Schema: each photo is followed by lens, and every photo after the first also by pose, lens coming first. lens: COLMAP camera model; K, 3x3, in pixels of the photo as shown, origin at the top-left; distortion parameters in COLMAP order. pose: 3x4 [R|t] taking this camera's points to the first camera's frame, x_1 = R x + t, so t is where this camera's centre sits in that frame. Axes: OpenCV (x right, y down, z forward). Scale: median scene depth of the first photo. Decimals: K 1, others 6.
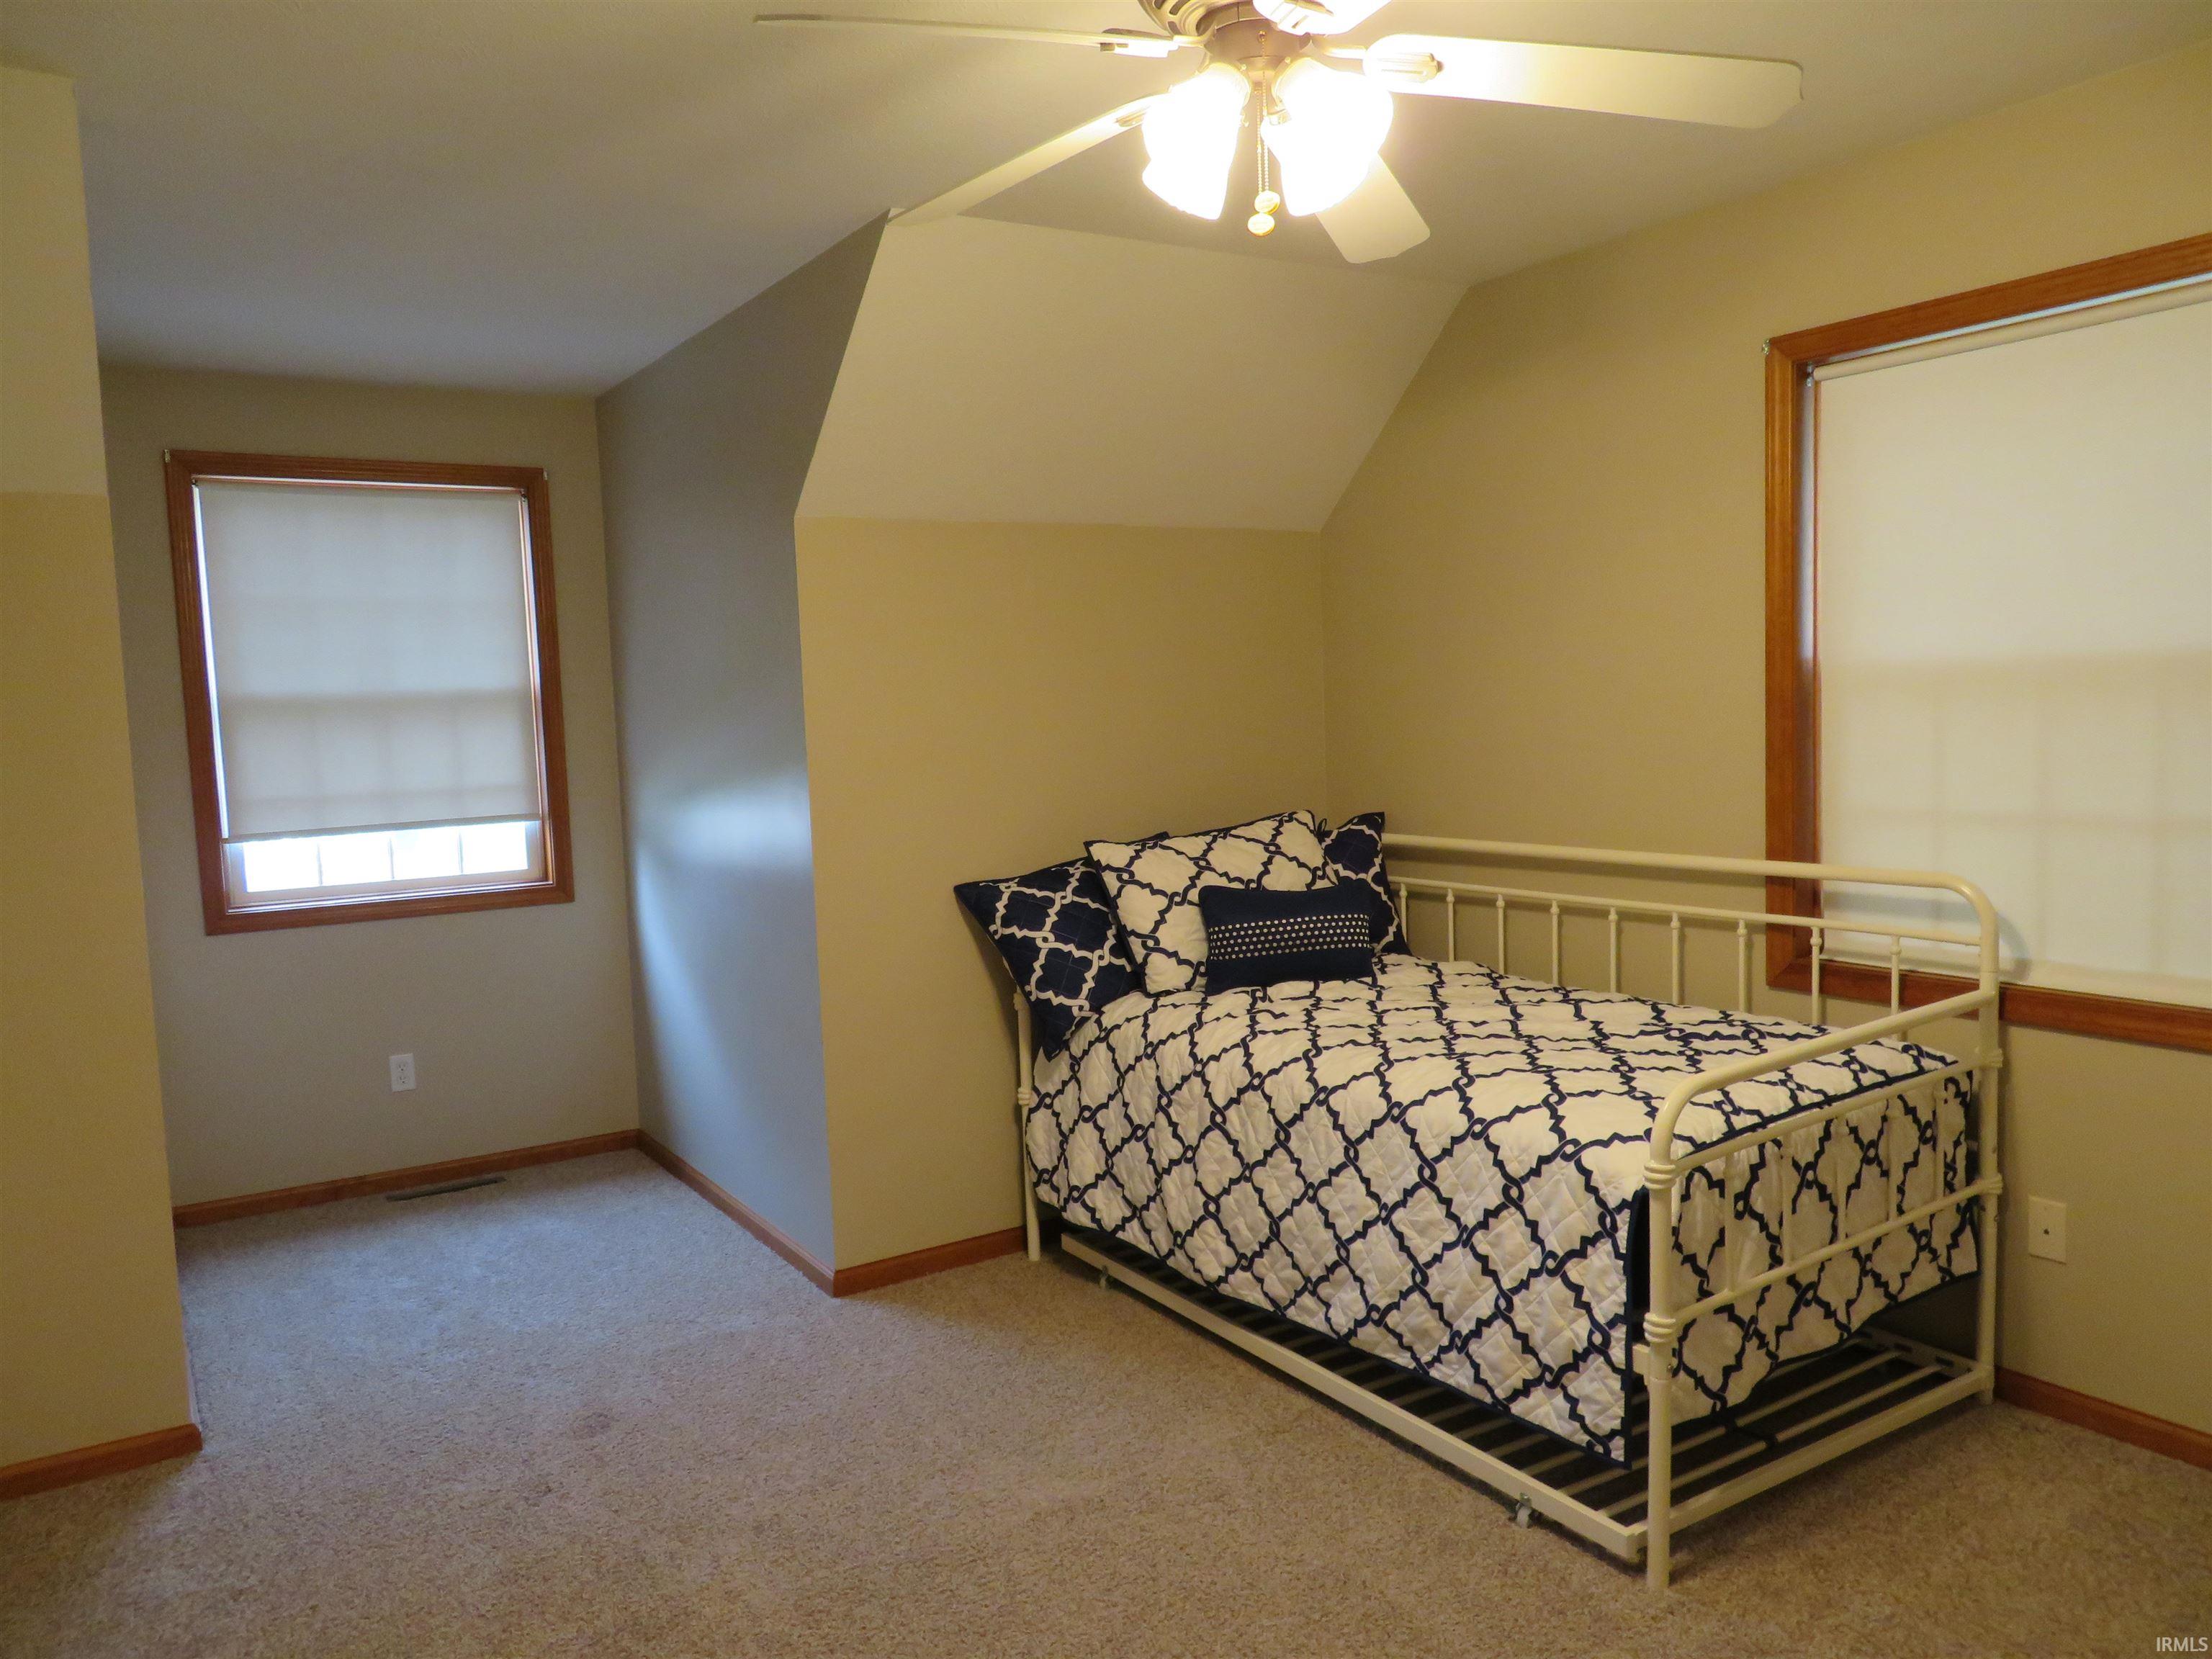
lens RADIAL K [[1599.4, 0, 1120.3], [0, 1599.4, 831.7], [0, 0, 1]] dist [-0.019432, 0.016430]
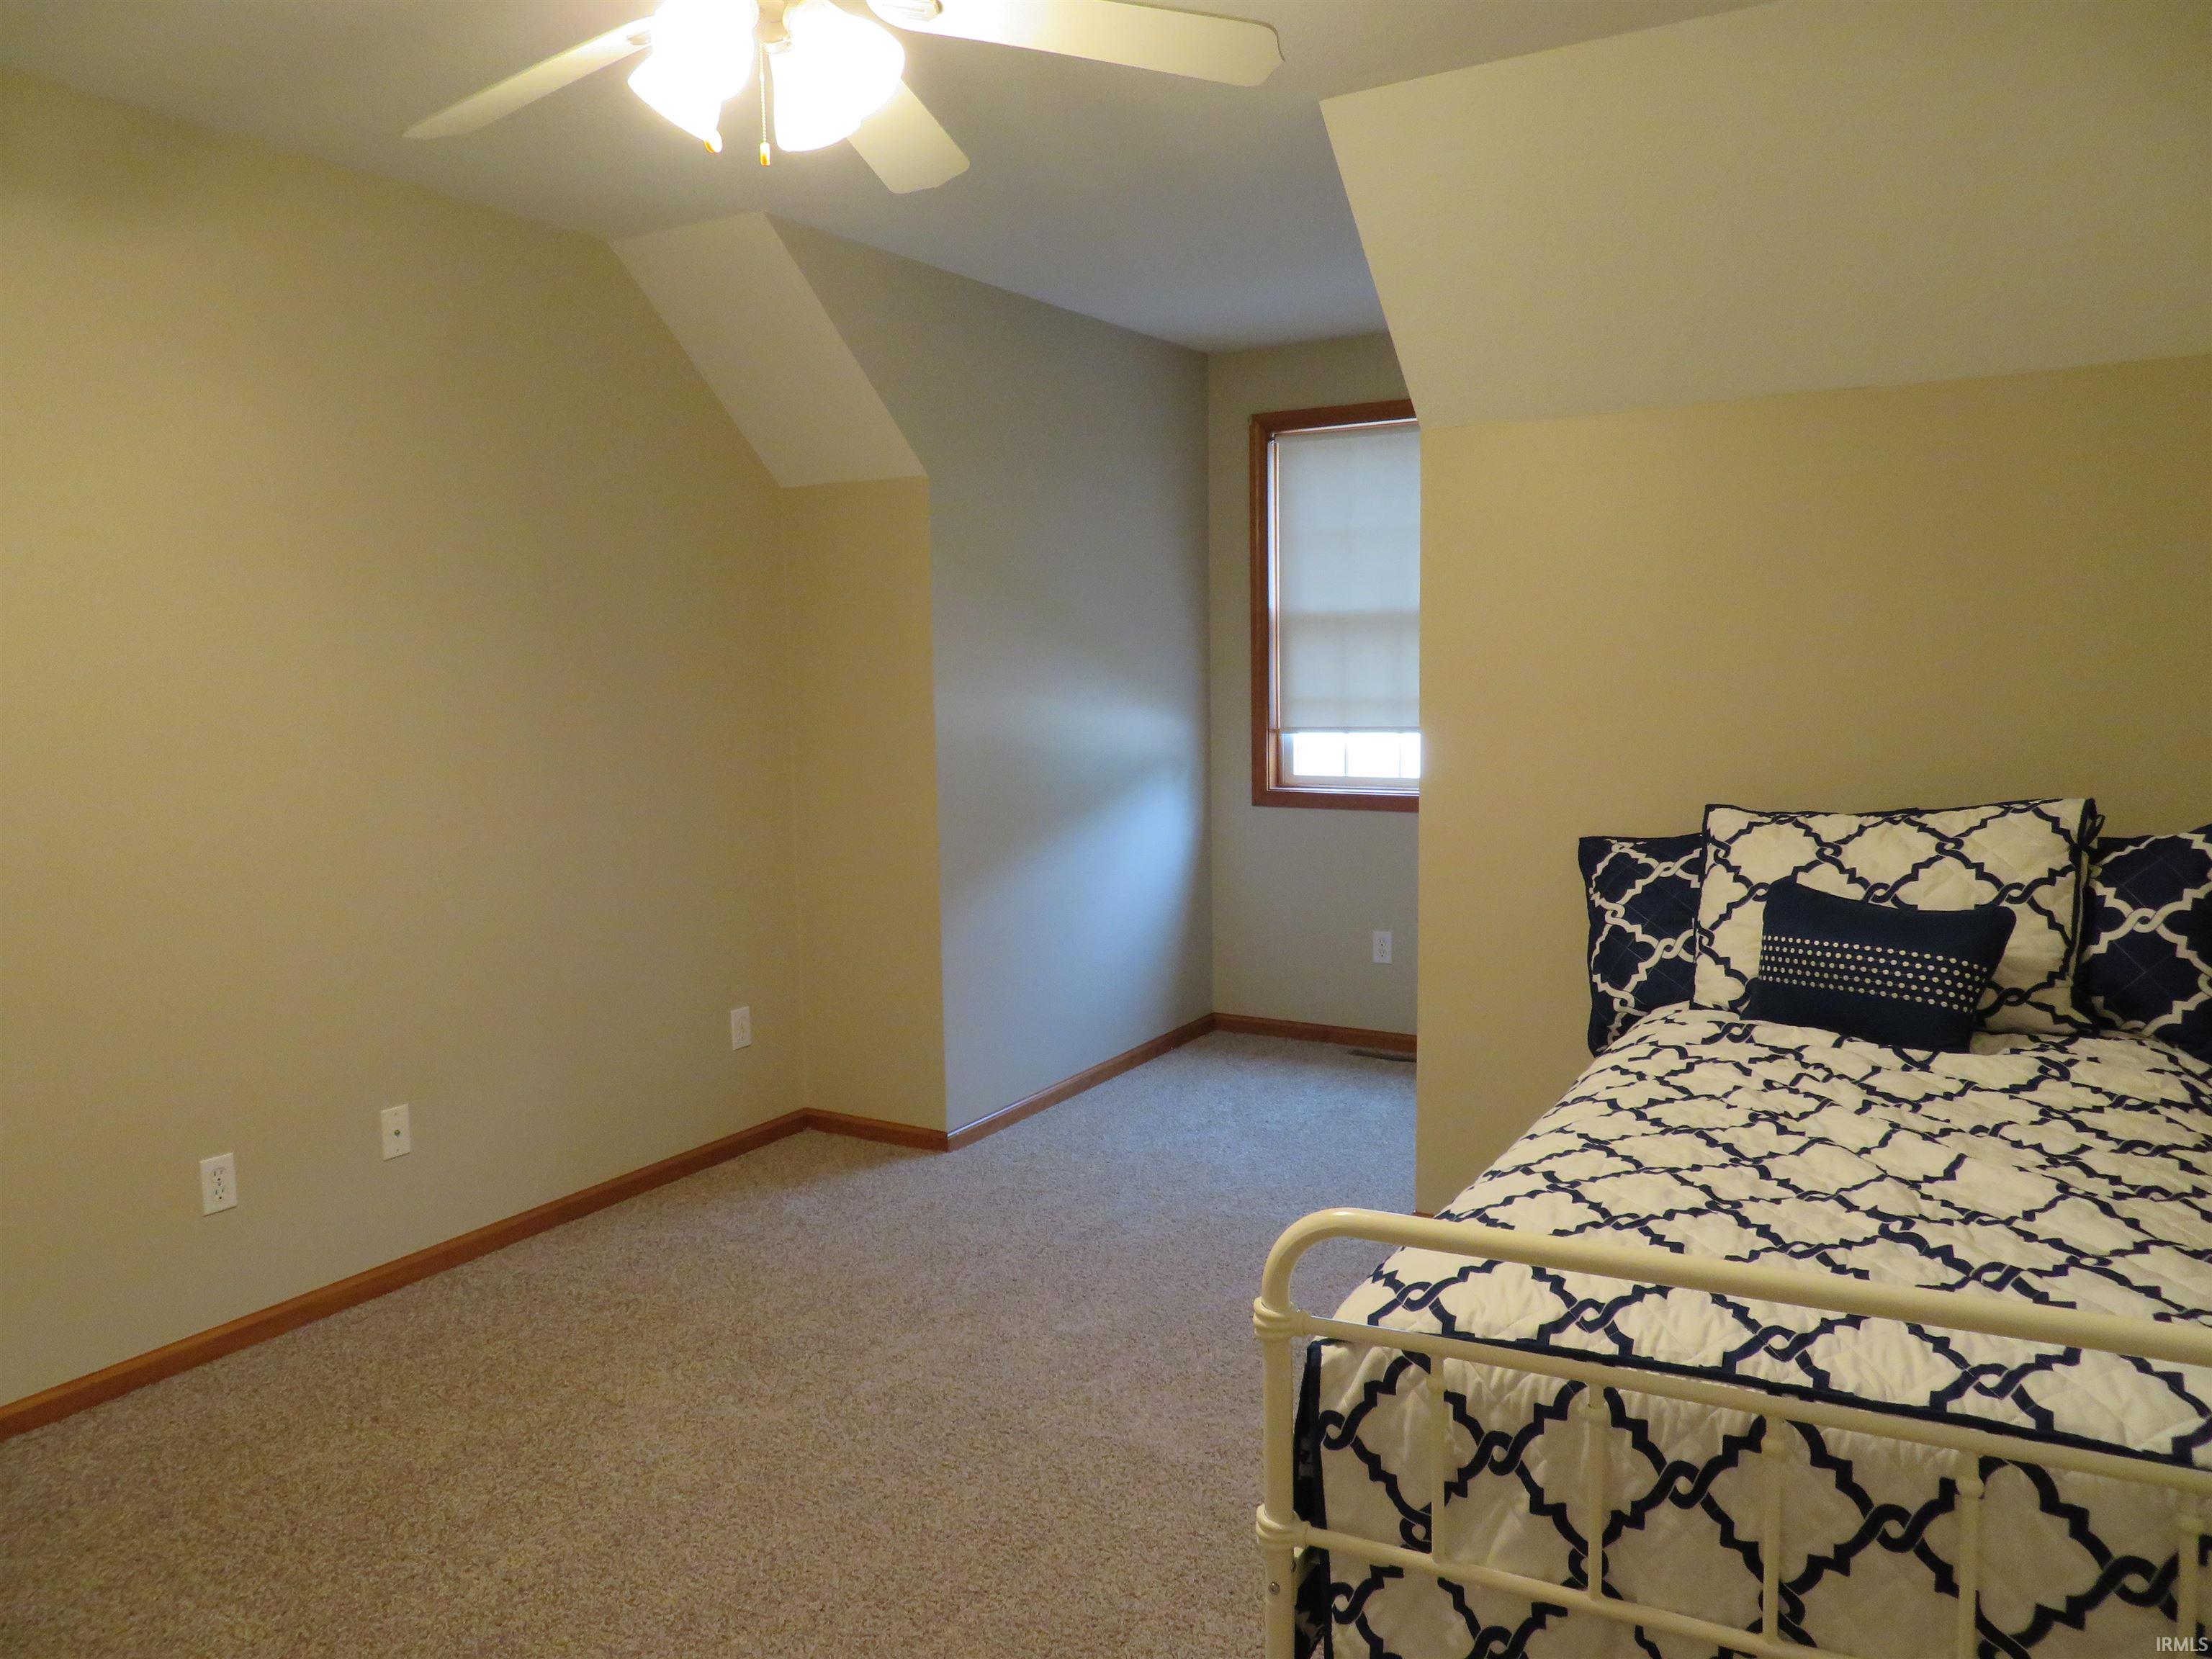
lens RADIAL K [[1599.4, 0, 1099.8], [0, 1599.4, 830.5], [0, 0, 1]] dist [-0.019432, 0.016430]
pose [[0.444731, 0.127141, -0.886594, 0.553568], [-0.077617, 0.991621, 0.103268, -0.040087], [0.892295, 0.022888, 0.450873, 0.373651]]
